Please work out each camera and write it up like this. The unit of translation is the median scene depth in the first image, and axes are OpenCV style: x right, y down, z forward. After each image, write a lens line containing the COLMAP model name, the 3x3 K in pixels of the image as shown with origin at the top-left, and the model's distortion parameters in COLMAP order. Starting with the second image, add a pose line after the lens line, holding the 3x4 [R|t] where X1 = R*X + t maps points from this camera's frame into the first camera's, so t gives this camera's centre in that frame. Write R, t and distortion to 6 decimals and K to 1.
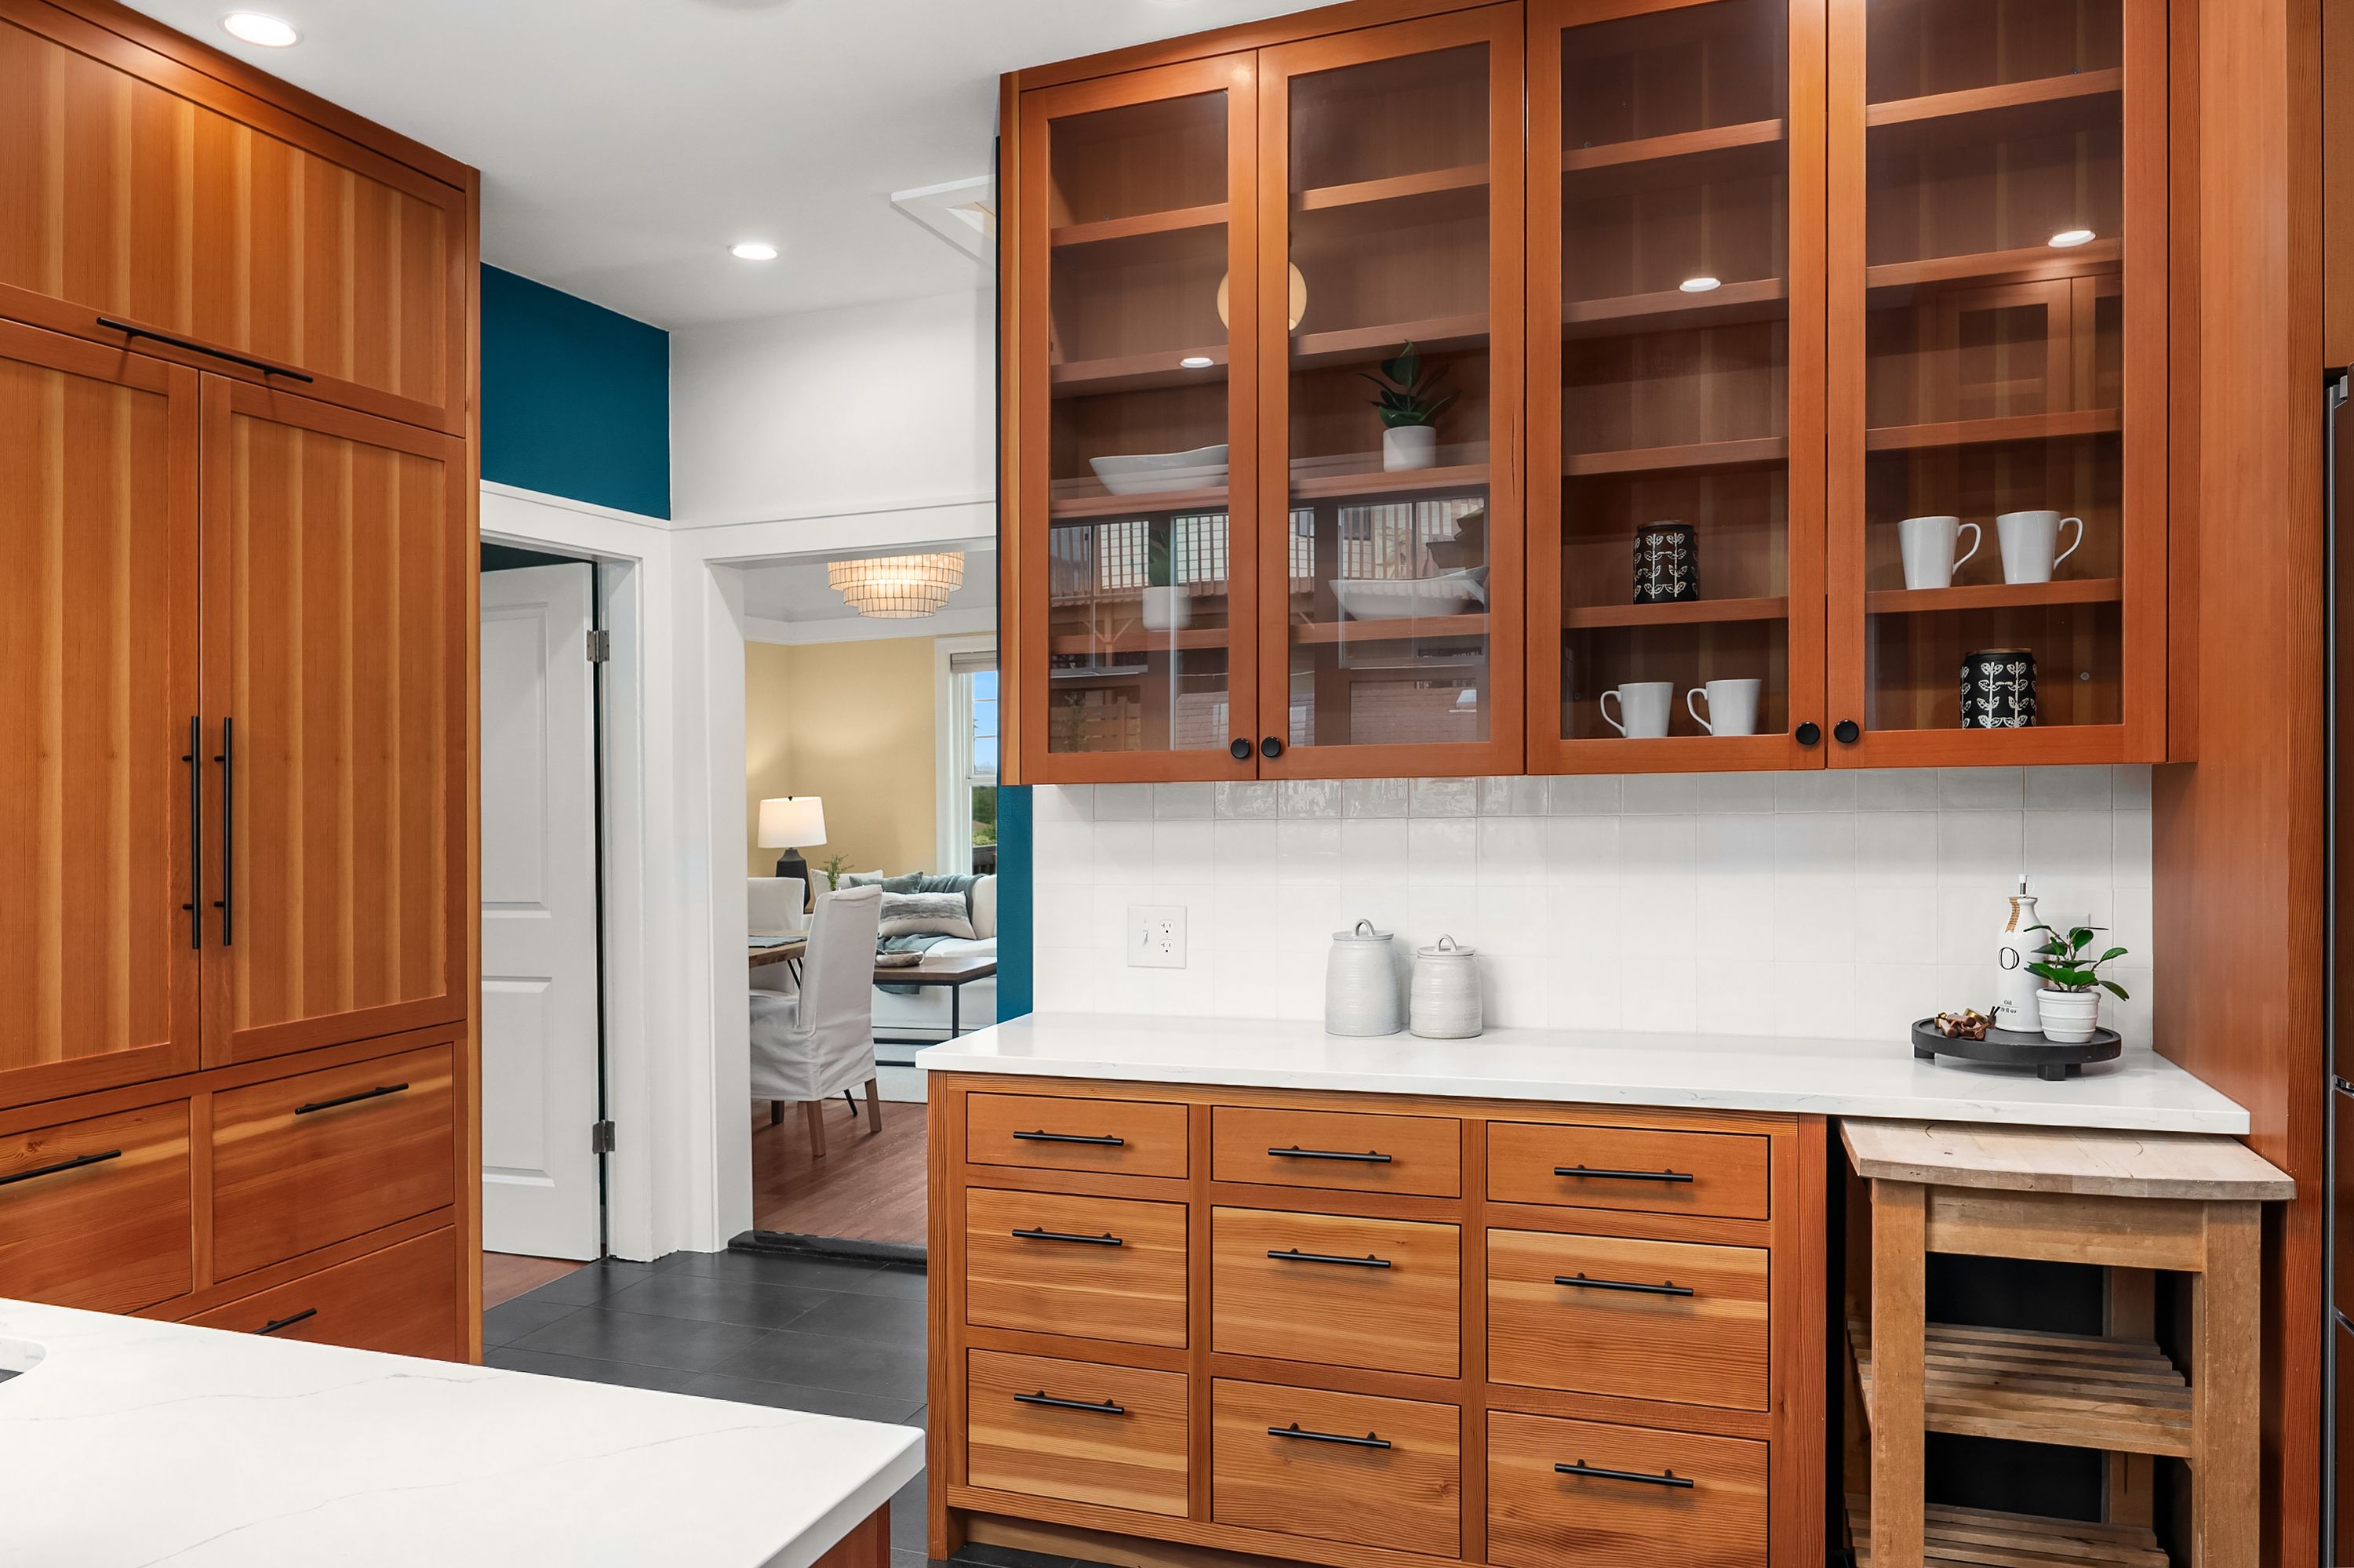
lens RADIAL K [[1550.4, 0, 1184.9], [0, 1550.4, 789.2], [0, 0, 1]] dist [0.003242, -0.005517]
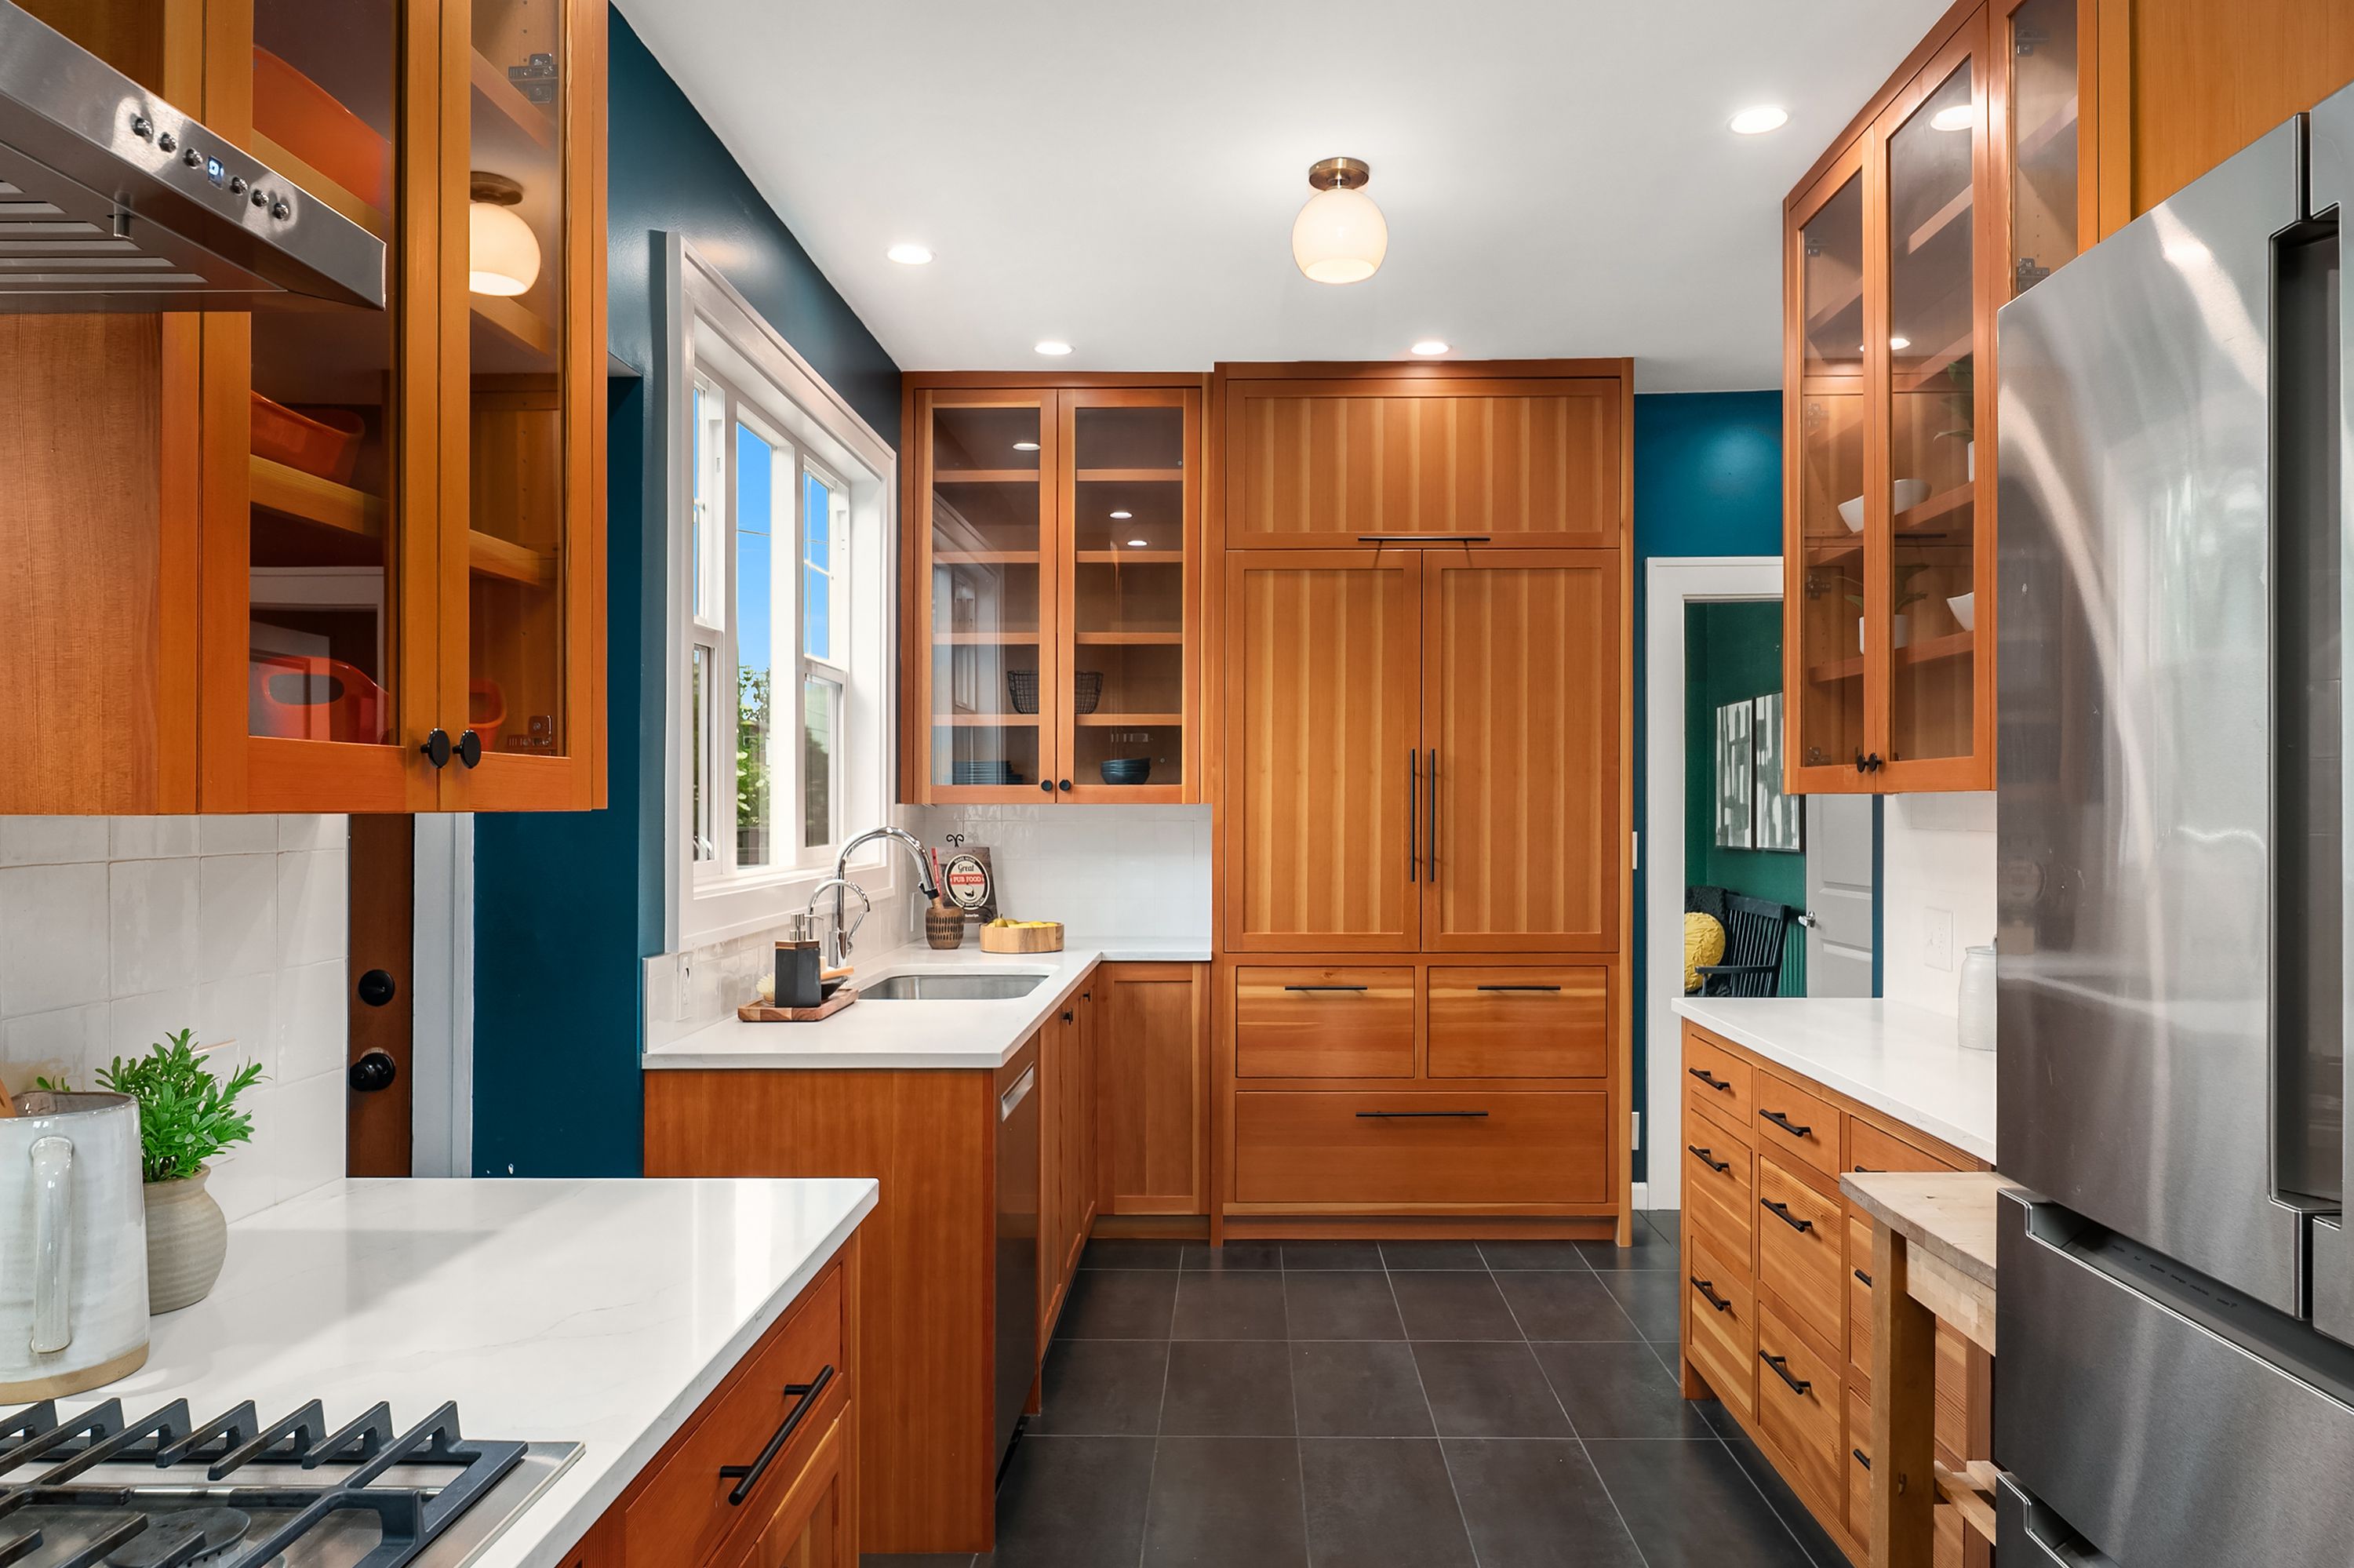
lens RADIAL K [[1550.4, 0, 1191.4], [0, 1550.4, 778.5], [0, 0, 1]] dist [0.003242, -0.005517]
pose [[0.328960, 0.008888, -0.944302, 1.151235], [-0.006887, 0.999952, 0.007013, -0.030405], [0.944319, 0.004196, 0.329005, 0.229941]]
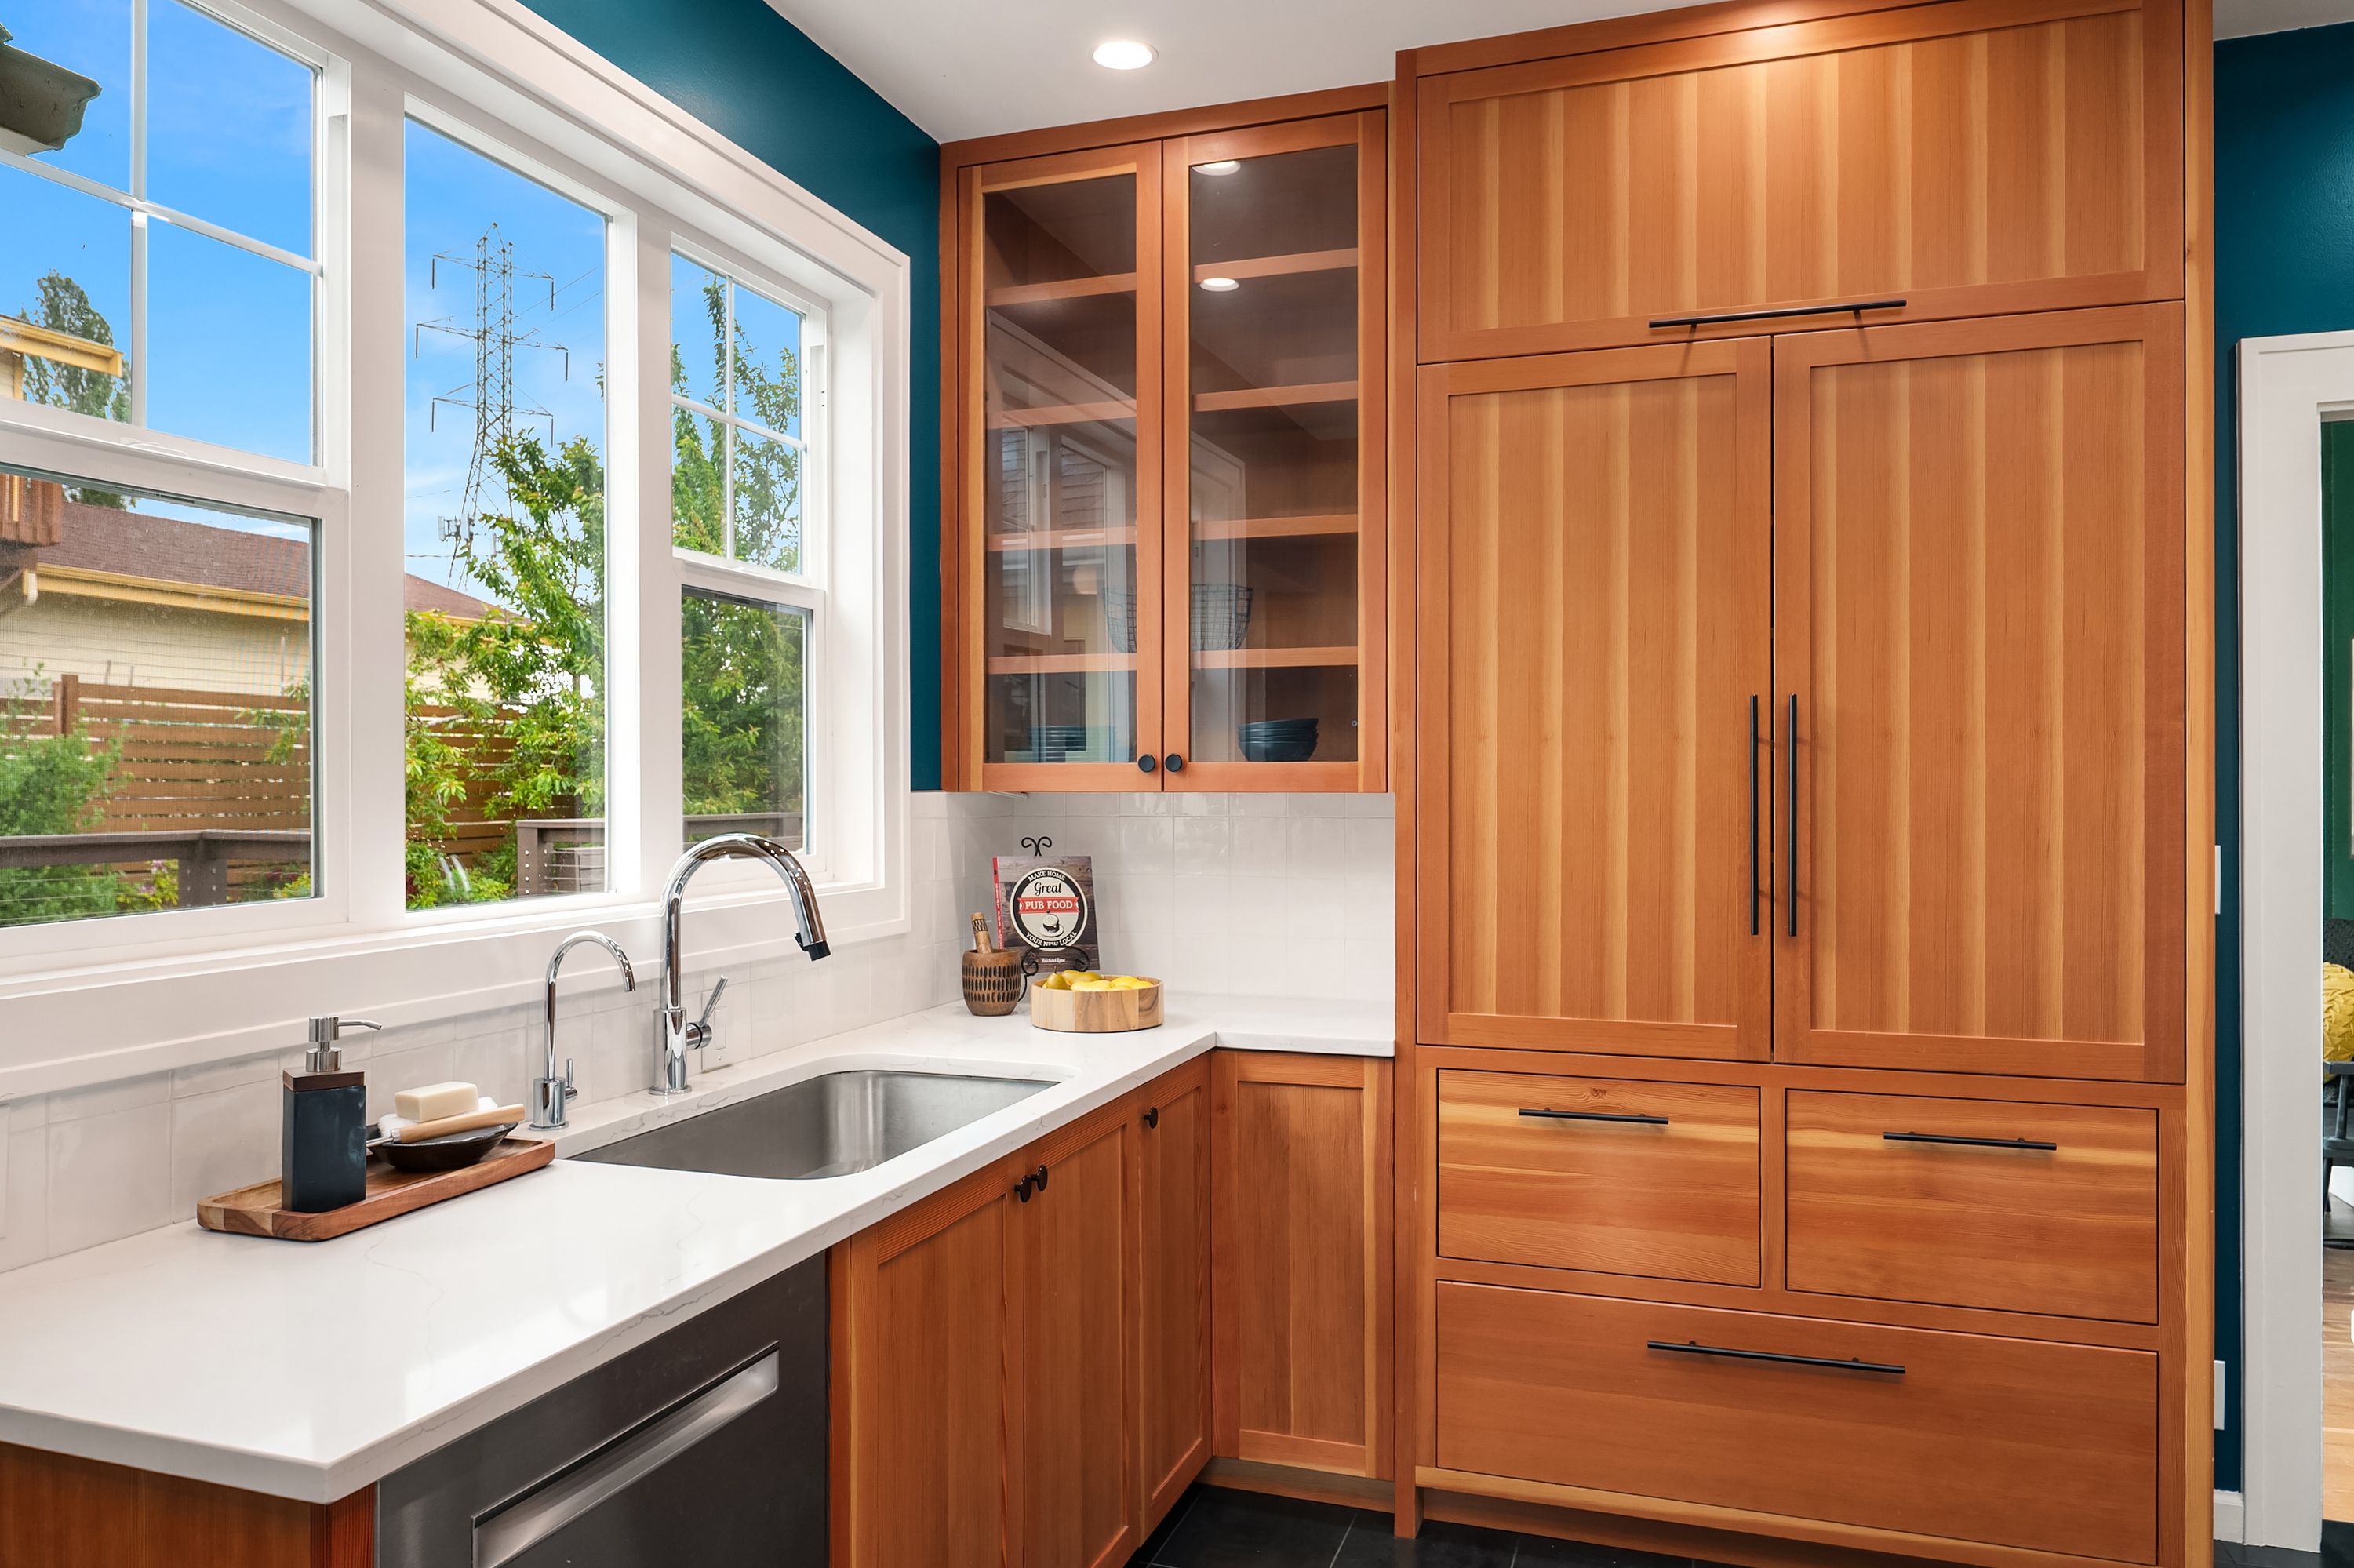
lens RADIAL K [[1550.4, 0, 1153.9], [0, 1550.4, 758.9], [0, 0, 1]] dist [0.003242, -0.005517]
pose [[0.020844, 0.009817, -0.999735, 0.400341], [-0.000238, 0.999952, 0.009814, -0.021265], [0.999783, 0.000034, 0.020845, 0.743758]]
